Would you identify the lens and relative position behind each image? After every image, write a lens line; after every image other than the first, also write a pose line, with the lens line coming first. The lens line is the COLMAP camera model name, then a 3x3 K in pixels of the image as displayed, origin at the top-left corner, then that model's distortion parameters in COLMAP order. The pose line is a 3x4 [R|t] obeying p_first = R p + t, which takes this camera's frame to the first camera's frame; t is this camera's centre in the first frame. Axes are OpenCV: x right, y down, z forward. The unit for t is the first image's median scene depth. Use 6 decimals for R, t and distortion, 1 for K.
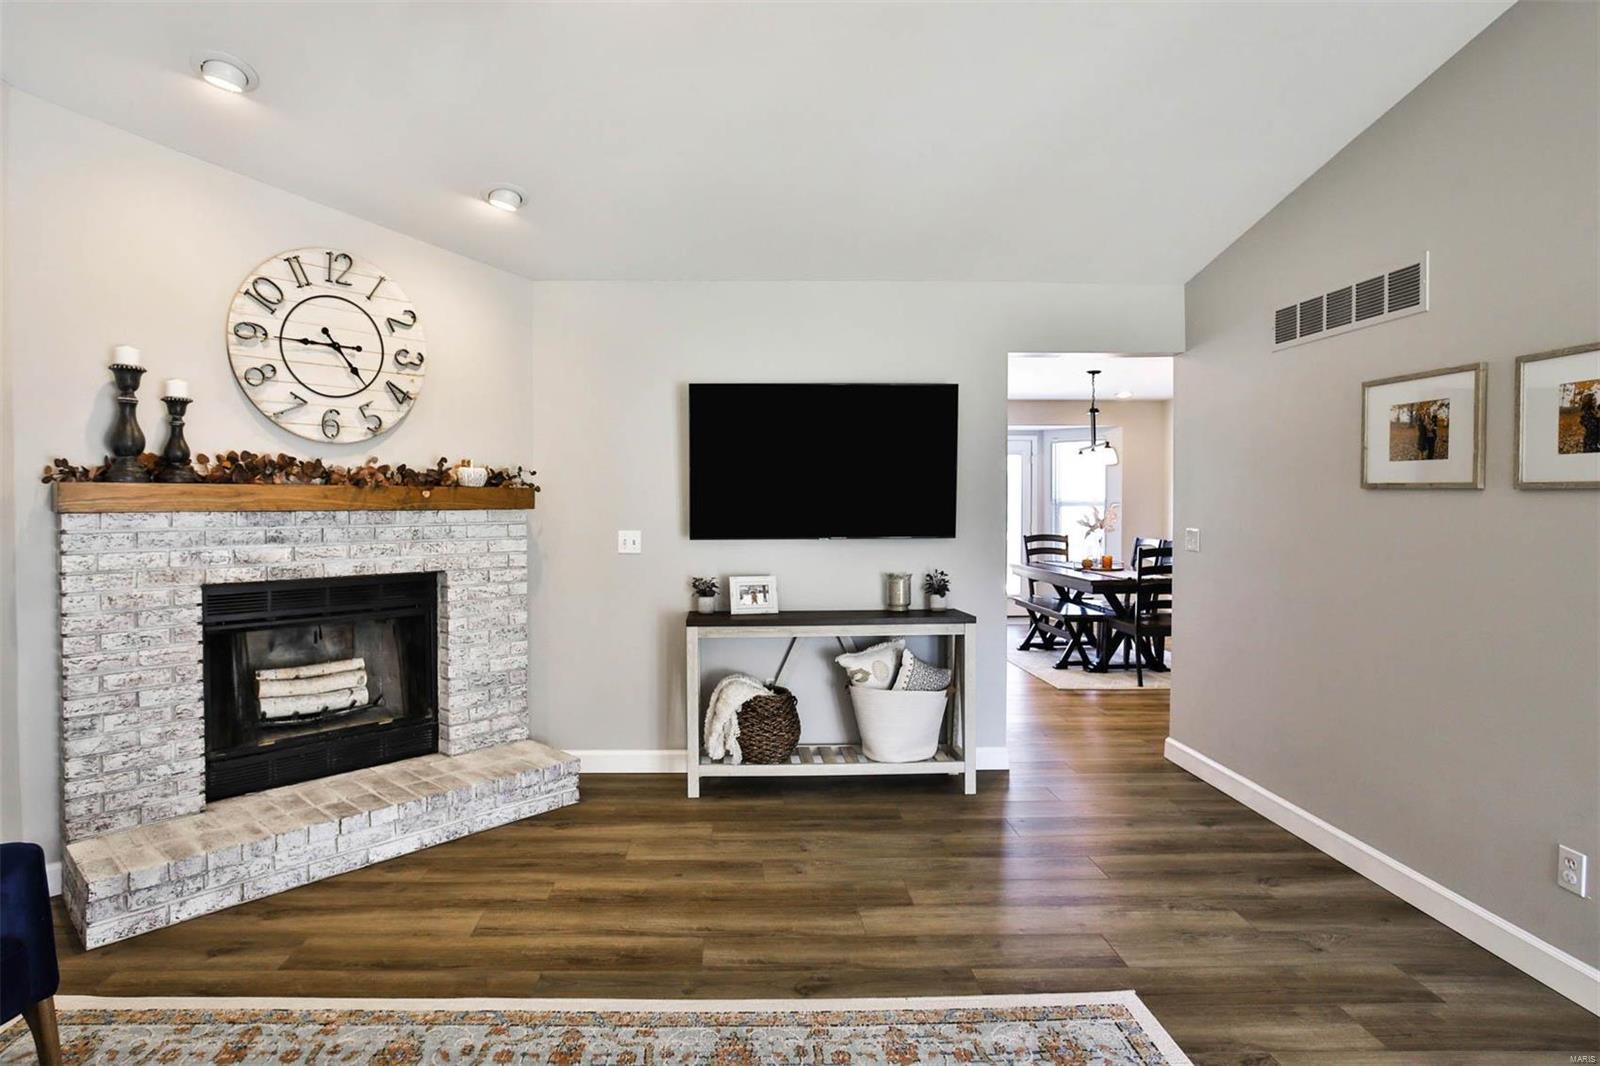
lens RADIAL K [[850.5, 0, 775.1], [0, 850.5, 516.8], [0, 0, 1]] dist [-0.072438, 0.043508]
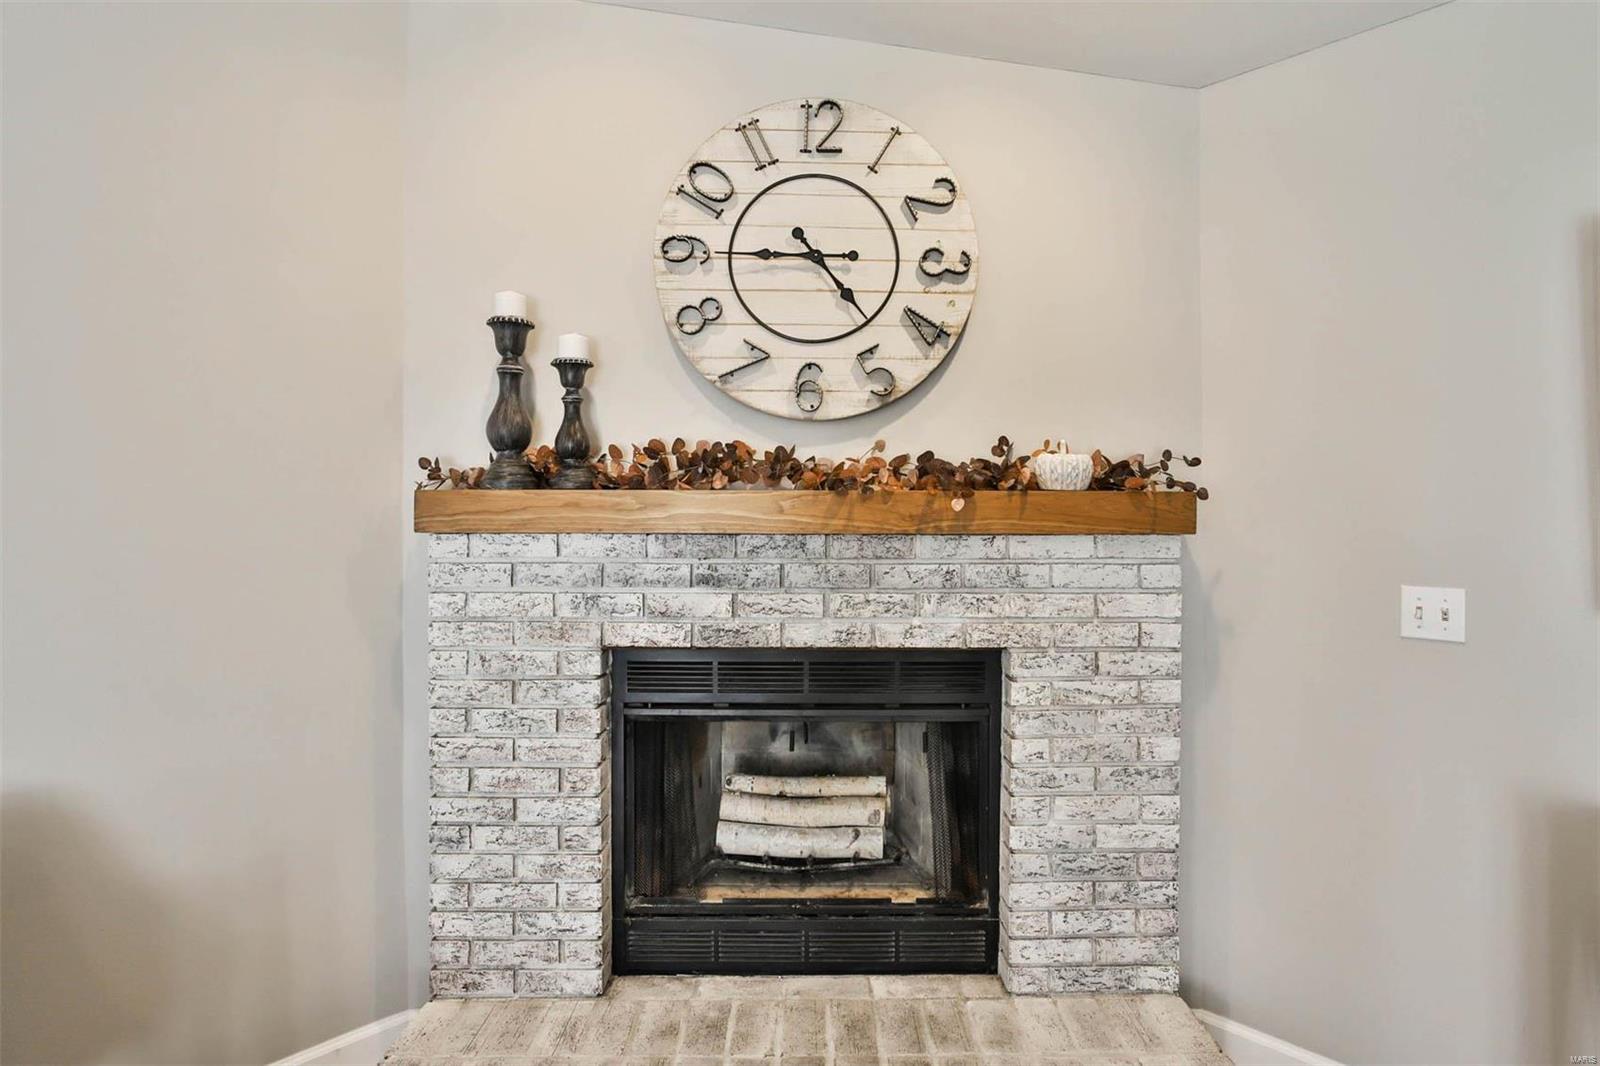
lens RADIAL K [[841.8, 0, 775.2], [0, 841.8, 517.4], [0, 0, 1]] dist [-0.046725, 0.043476]
pose [[0.662669, -0.000454, -0.748912, -0.099782], [-0.015442, 0.999779, -0.014270, -0.010139], [0.748753, 0.021021, 0.662516, 0.592625]]
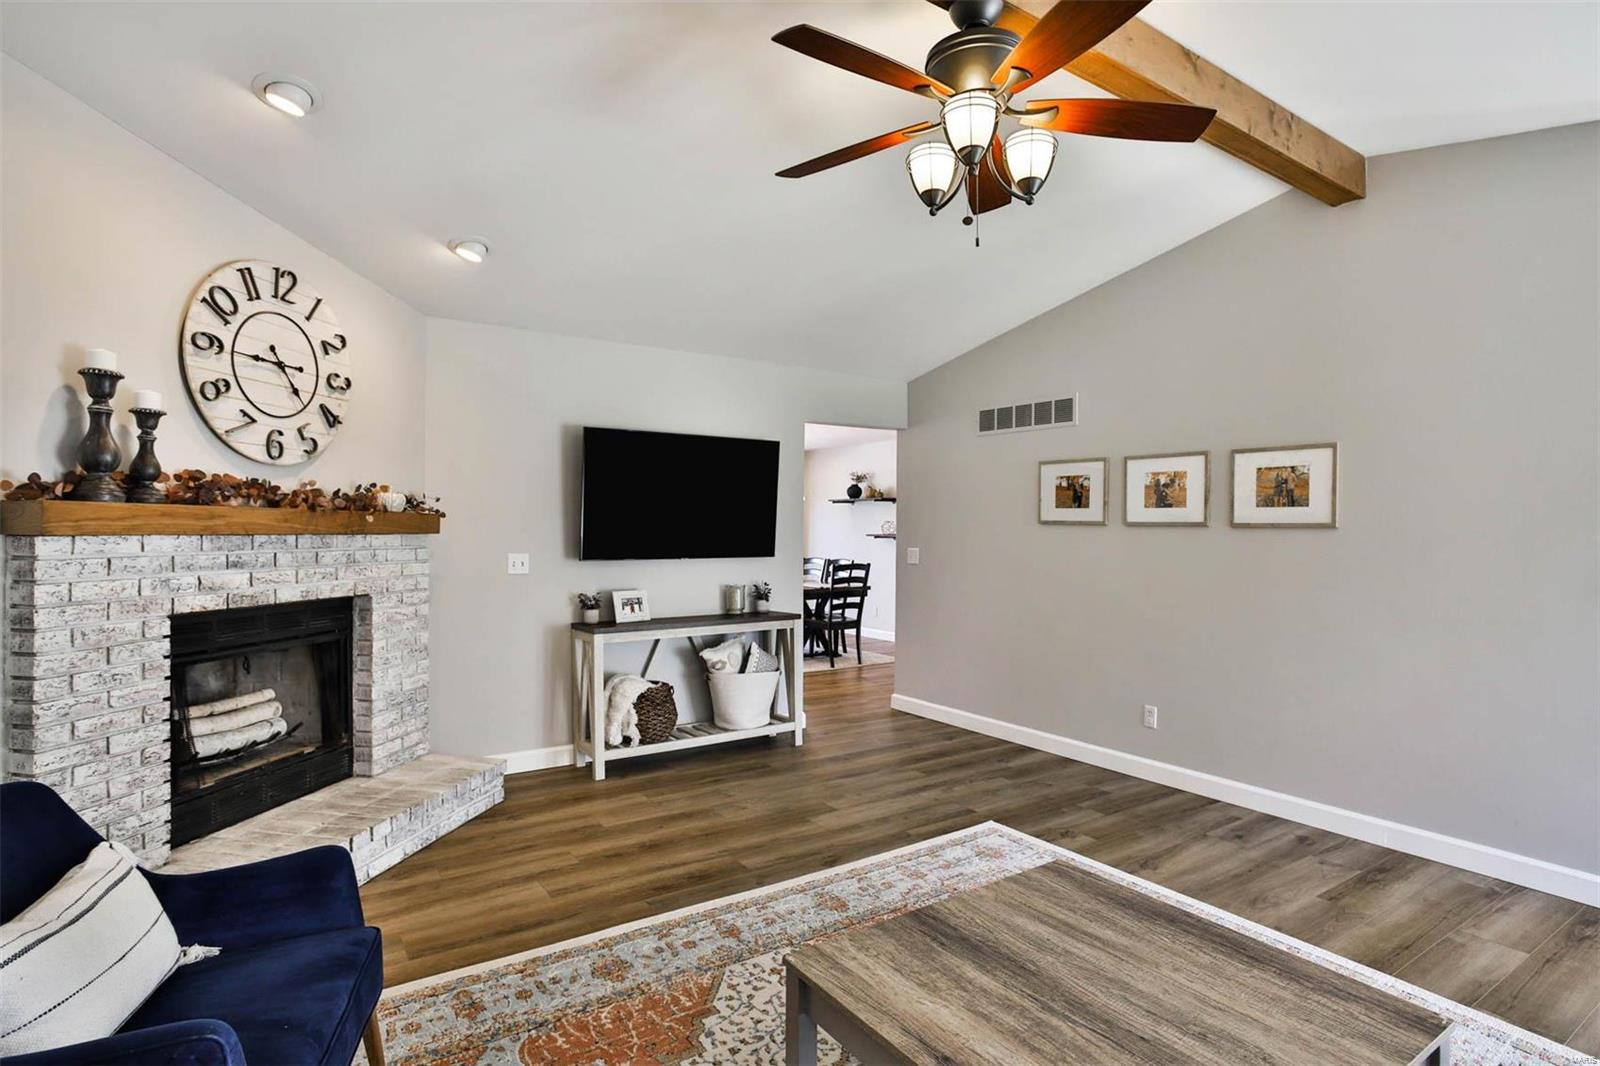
lens RADIAL K [[776.6, 0, 854.6], [0, 776.6, 537.1], [0, 0, 1]] dist [-0.060413, 0.019548]
pose [[0.826879, 0.001543, 0.562377, -0.471053], [0.002537, 0.999976, -0.006475, 0.003000], [-0.562374, 0.006781, 0.826855, -0.097999]]
